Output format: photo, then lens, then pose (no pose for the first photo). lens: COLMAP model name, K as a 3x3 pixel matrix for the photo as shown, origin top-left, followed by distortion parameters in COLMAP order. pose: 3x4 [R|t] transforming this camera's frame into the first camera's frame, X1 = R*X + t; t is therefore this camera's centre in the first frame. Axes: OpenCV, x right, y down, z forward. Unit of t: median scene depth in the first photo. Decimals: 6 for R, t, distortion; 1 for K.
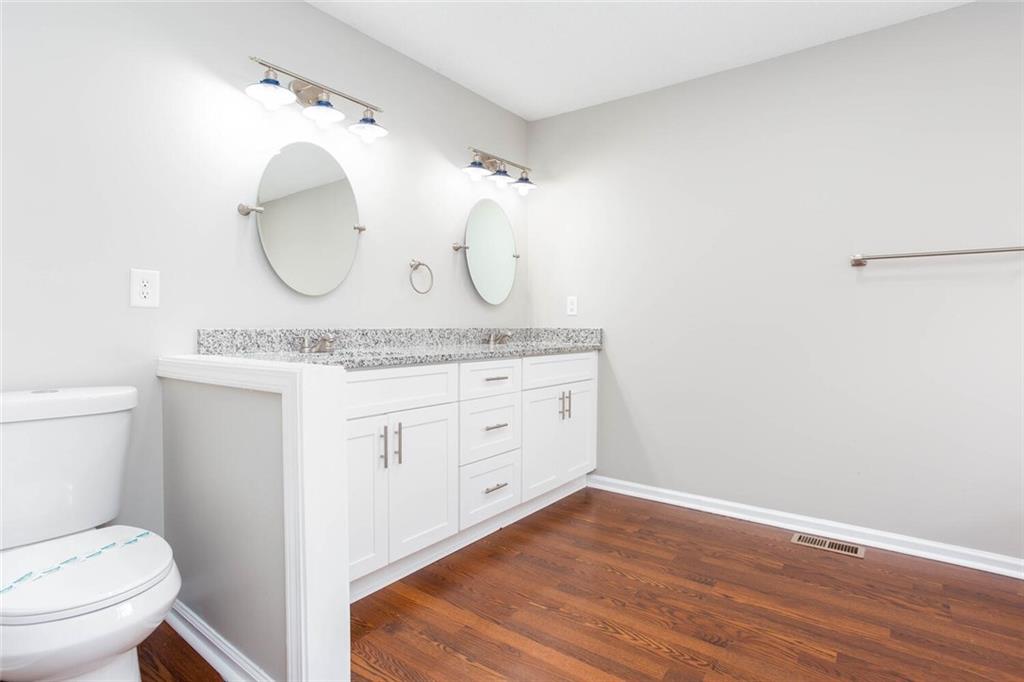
lens RADIAL K [[513.6, 0, 515.9], [0, 513.6, 326.8], [0, 0, 1]] dist [-0.045550, 0.024948]
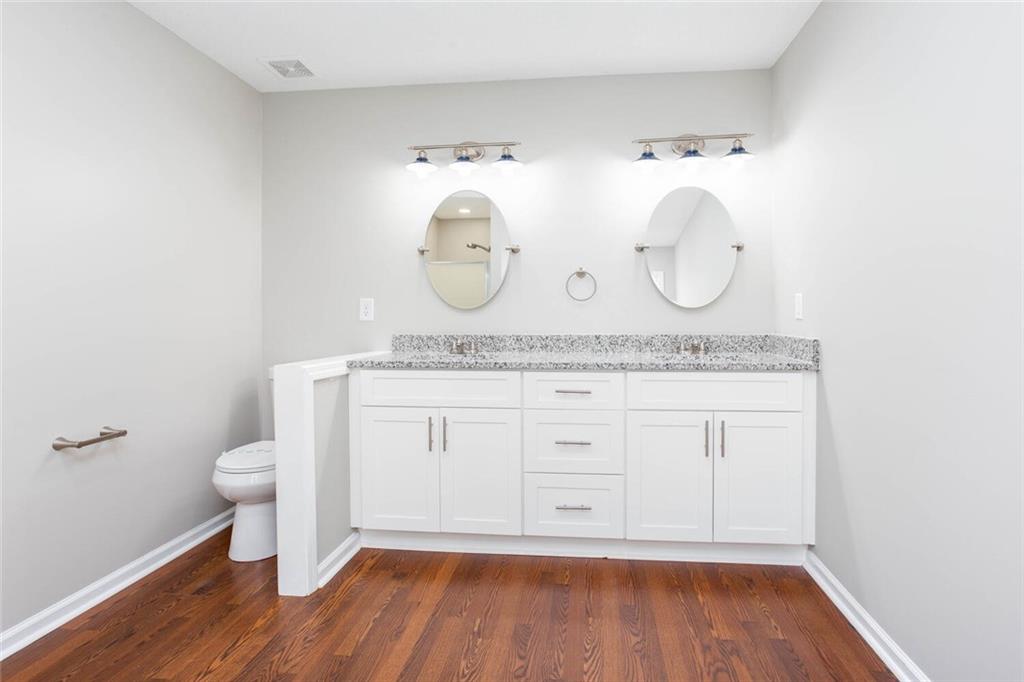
lens RADIAL K [[513.6, 0, 550.1], [0, 513.6, 315.3], [0, 0, 1]] dist [-0.045550, 0.024948]
pose [[0.521825, -0.007416, -0.853020, 0.760028], [0.002259, 0.999971, -0.007312, -0.033099], [0.853049, 0.001889, 0.521827, 0.483854]]
